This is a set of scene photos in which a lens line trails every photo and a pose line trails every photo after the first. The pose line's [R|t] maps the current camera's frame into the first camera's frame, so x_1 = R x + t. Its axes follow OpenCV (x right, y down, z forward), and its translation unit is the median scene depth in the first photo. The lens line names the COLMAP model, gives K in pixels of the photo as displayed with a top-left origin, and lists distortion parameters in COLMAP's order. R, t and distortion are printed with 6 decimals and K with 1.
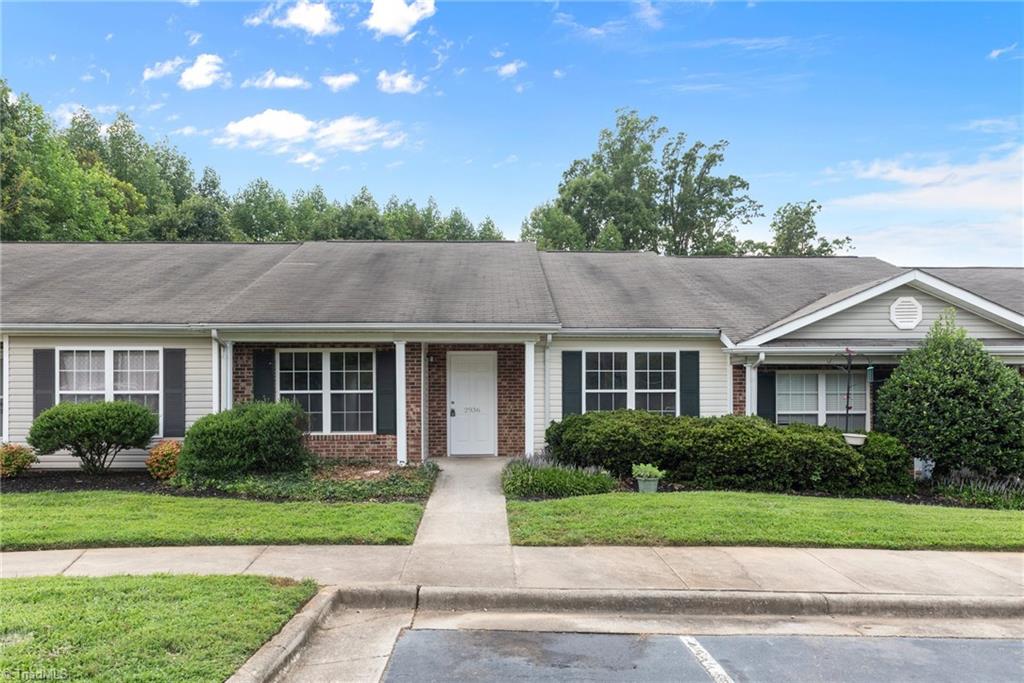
lens RADIAL K [[703.6, 0, 509.8], [0, 703.6, 355.4], [0, 0, 1]] dist [0.009716, -0.009163]
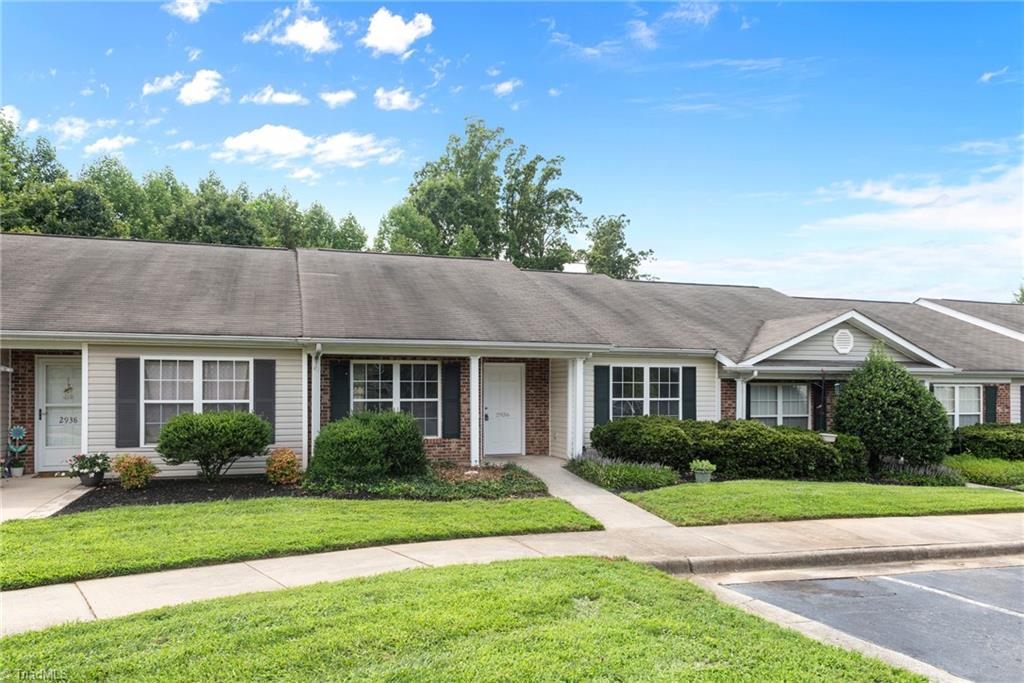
lens RADIAL K [[703.6, 0, 508.5], [0, 703.6, 340.1], [0, 0, 1]] dist [0.009716, -0.009163]
pose [[0.960034, 0.023644, 0.278882, -0.420199], [-0.020621, 0.999693, -0.013770, -0.031304], [-0.279122, 0.007469, 0.960227, -0.102817]]
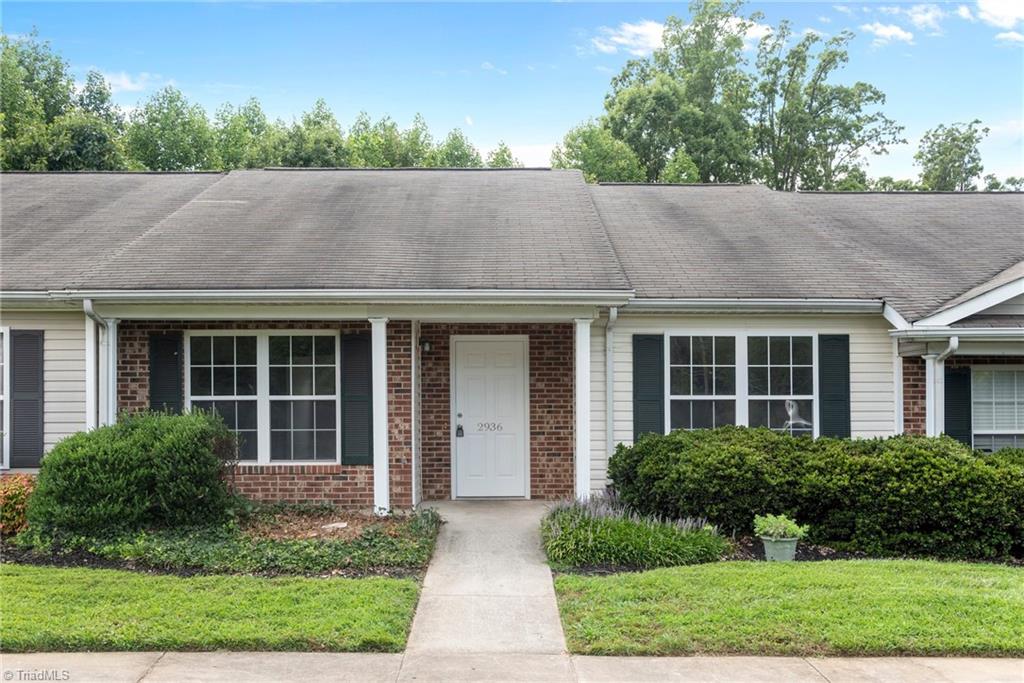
lens RADIAL K [[1019.5, 0, 512.3], [0, 1019.5, 341.7], [0, 0, 1]] dist [-0.007630, 0.000000]
pose [[0.999858, 0.000579, -0.016869, -0.020042], [-0.000684, 0.999980, -0.006212, 0.006605], [0.016865, 0.006223, 0.999838, 0.083988]]
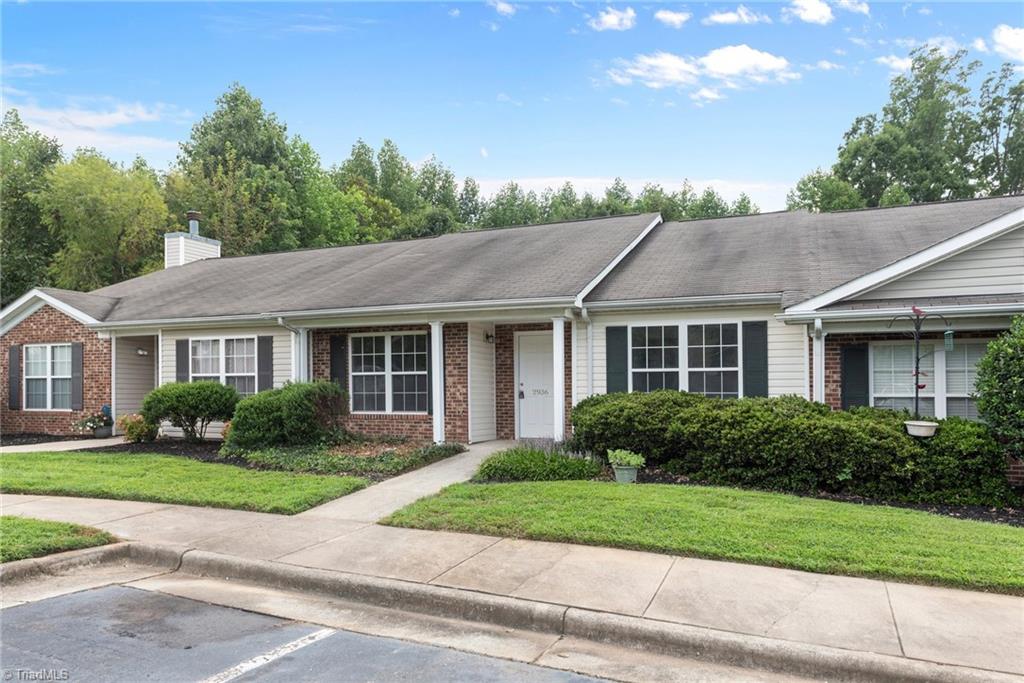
lens RADIAL K [[703.6, 0, 515.5], [0, 703.6, 345.4], [0, 0, 1]] dist [0.009716, -0.009163]
pose [[0.909032, -0.024533, -0.416003, 0.367627], [0.023055, 0.999697, -0.008576, 0.024693], [0.416087, -0.001795, 0.909323, 0.130081]]
